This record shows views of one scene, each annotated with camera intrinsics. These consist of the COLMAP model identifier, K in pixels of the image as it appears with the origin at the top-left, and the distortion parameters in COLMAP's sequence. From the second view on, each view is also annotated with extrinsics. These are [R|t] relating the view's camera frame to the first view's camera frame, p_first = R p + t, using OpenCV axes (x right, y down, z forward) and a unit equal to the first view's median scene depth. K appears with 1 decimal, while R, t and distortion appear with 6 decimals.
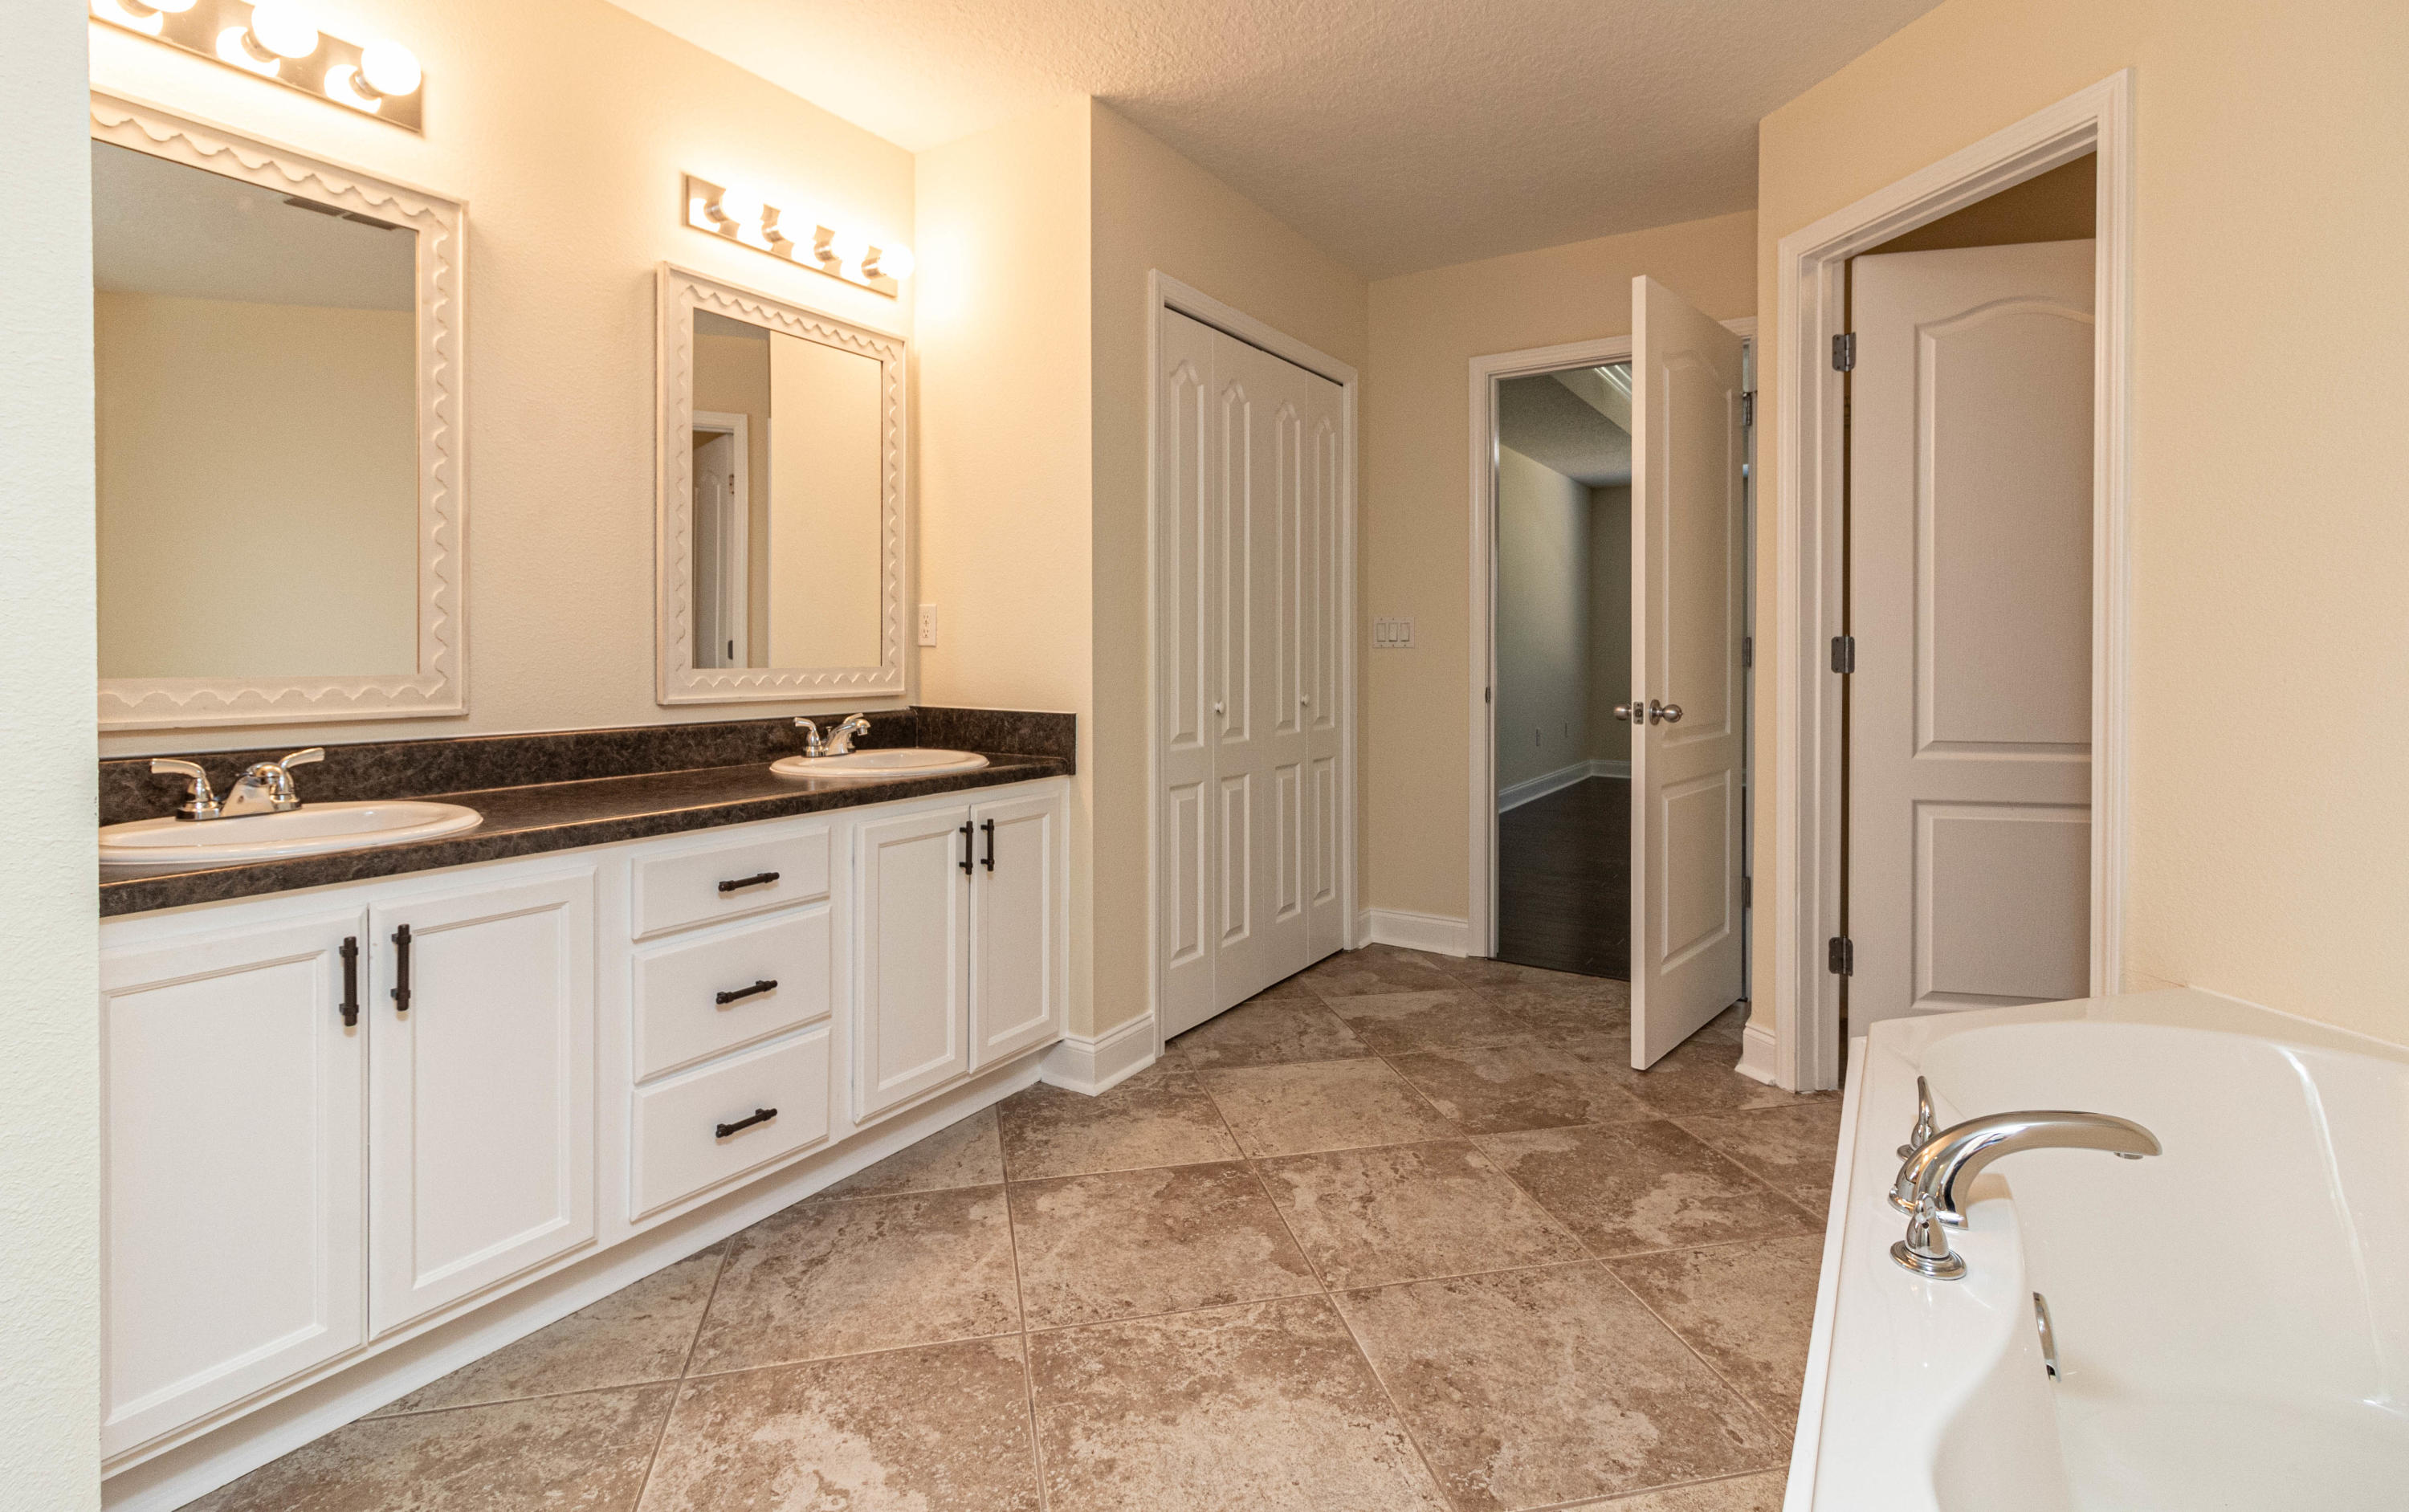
lens RADIAL K [[1138.1, 0, 1180.8], [0, 1138.1, 650.8], [0, 0, 1]] dist [0.000448, -0.000607]
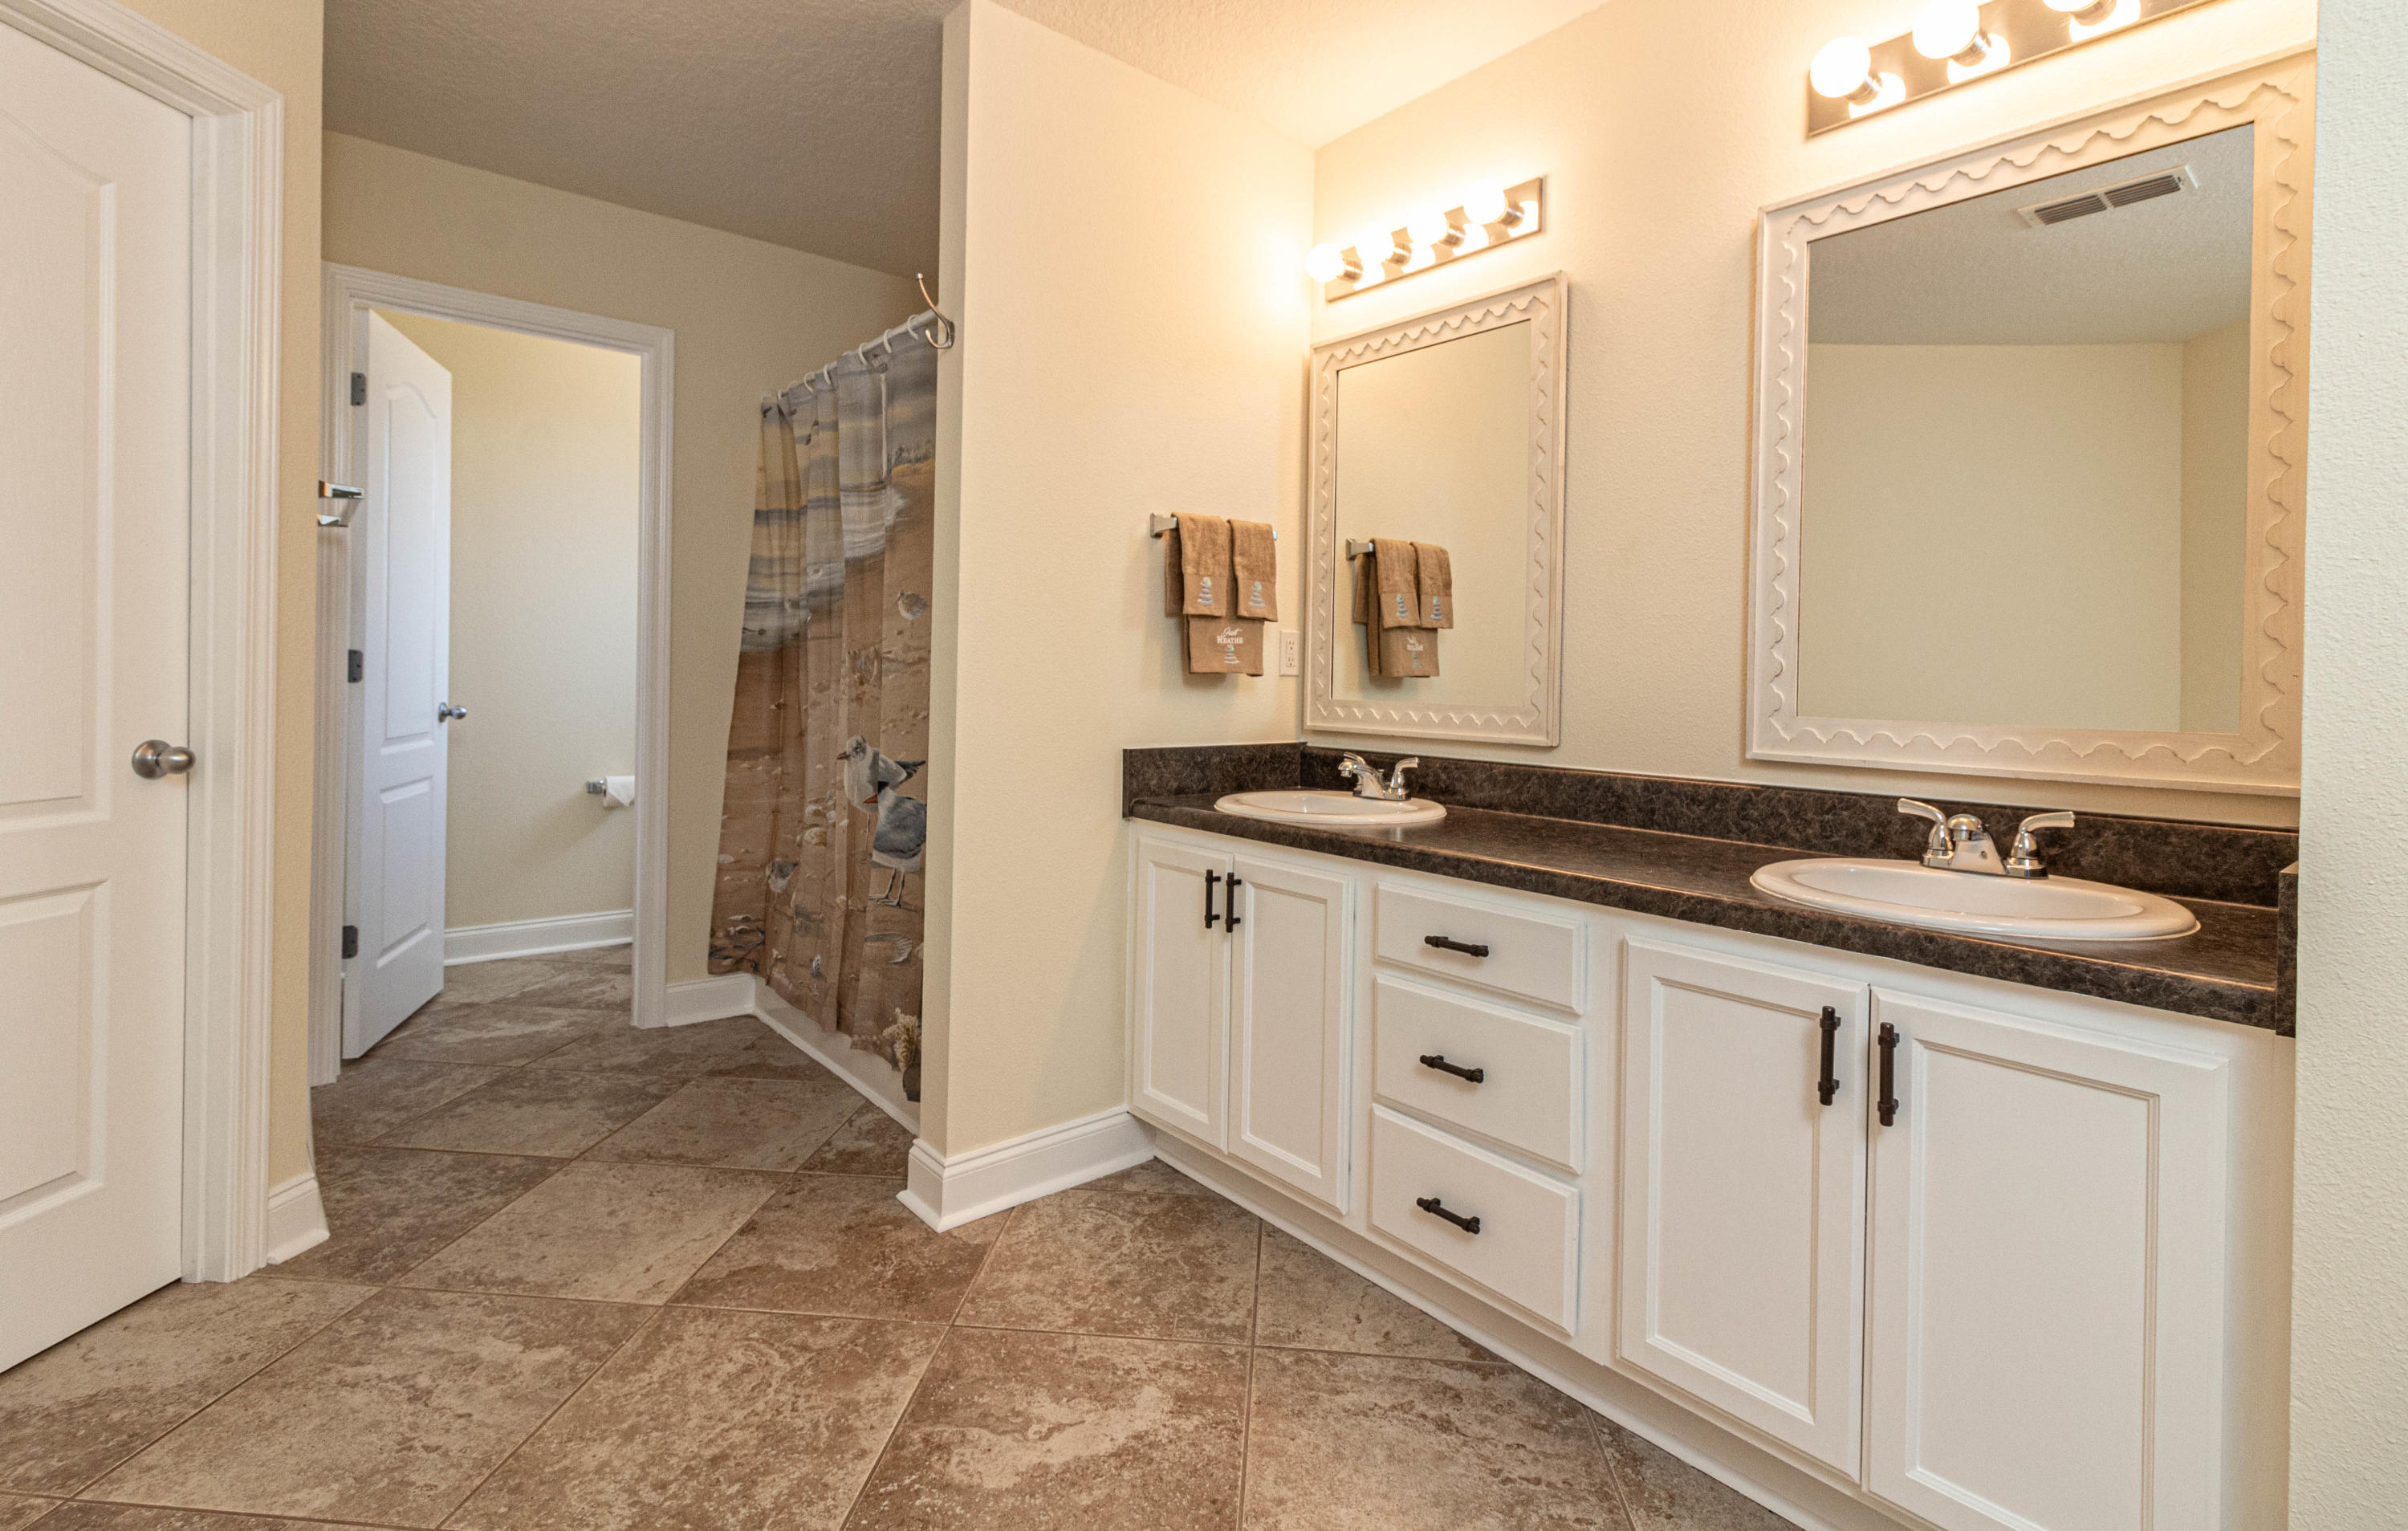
lens RADIAL K [[1123.4, 0, 1204.5], [0, 1123.4, 675.4], [0, 0, 1]] dist [0.003685, 0.000495]
pose [[-0.305512, -0.006832, -0.952164, 0.592124], [-0.020891, 0.999782, -0.000471, -0.004408], [0.951959, 0.019748, -0.305588, 1.232134]]
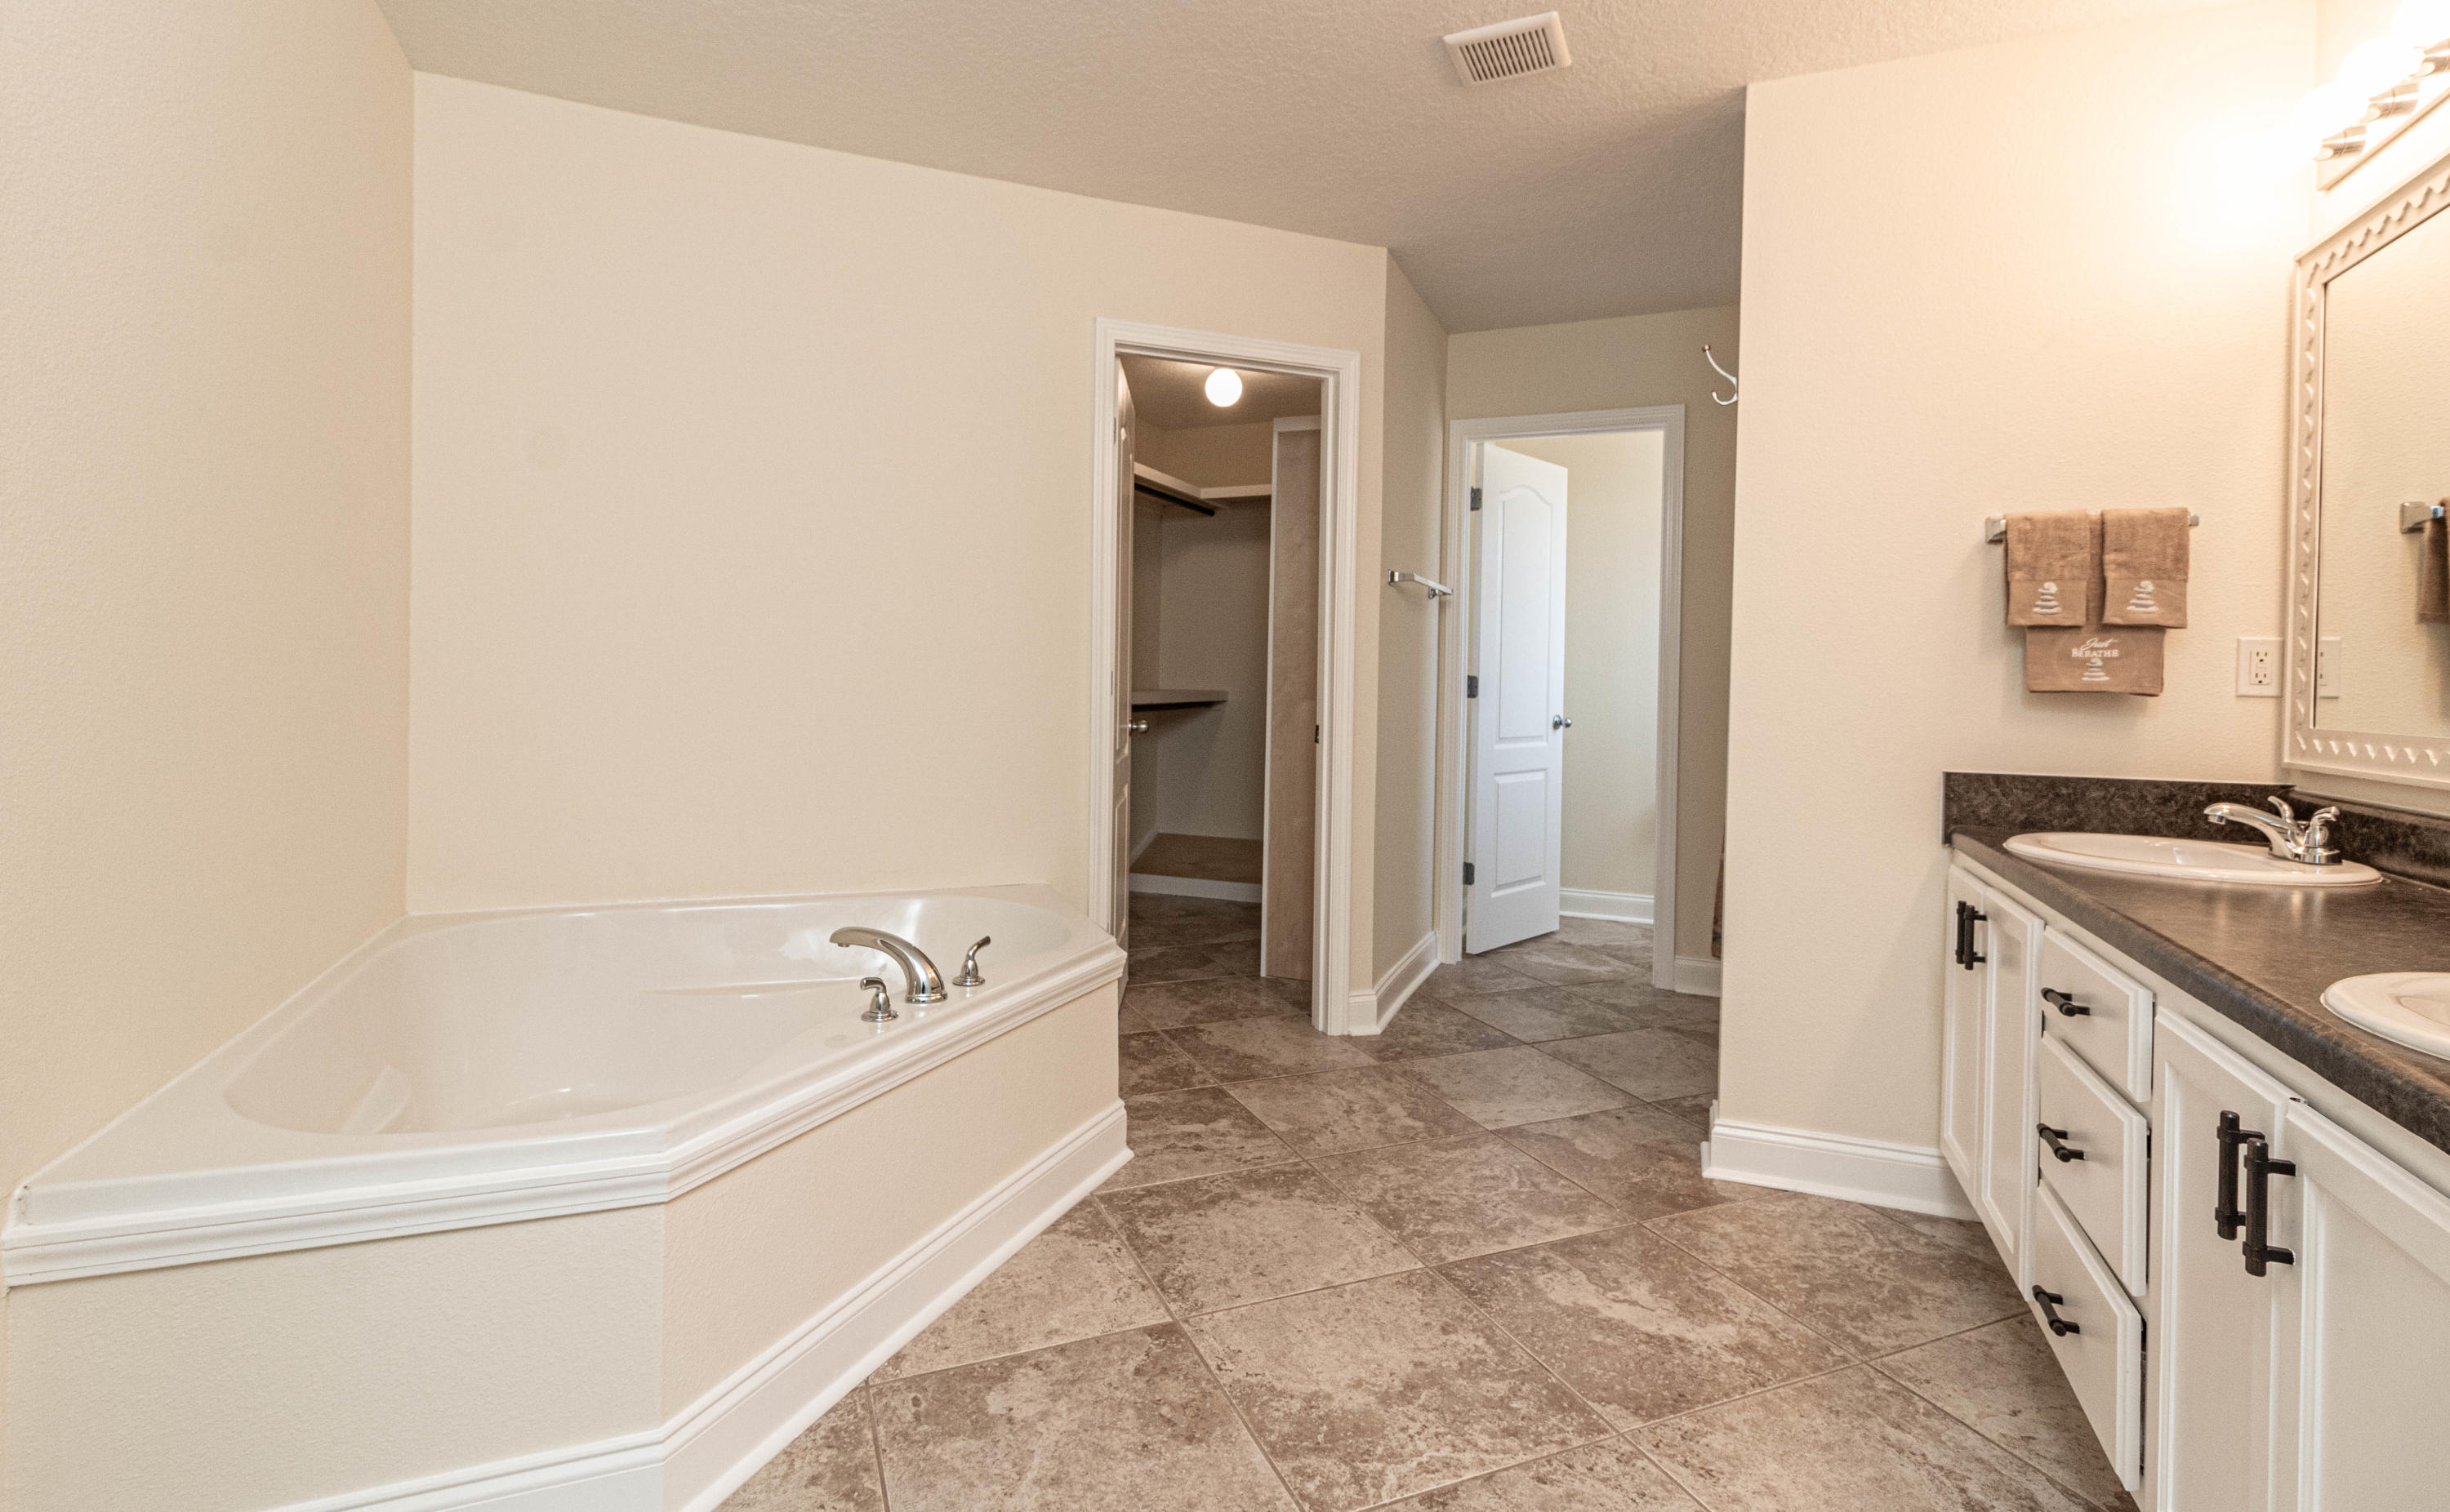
lens RADIAL K [[1127.7, 0, 1188.8], [0, 1127.7, 686.2], [0, 0, 1]] dist [-0.000238, -0.000209]
pose [[-0.987727, -0.017943, -0.155157, 0.370917], [-0.019805, 0.999749, 0.010466, -0.008358], [0.154931, 0.013410, -0.987834, 1.897371]]
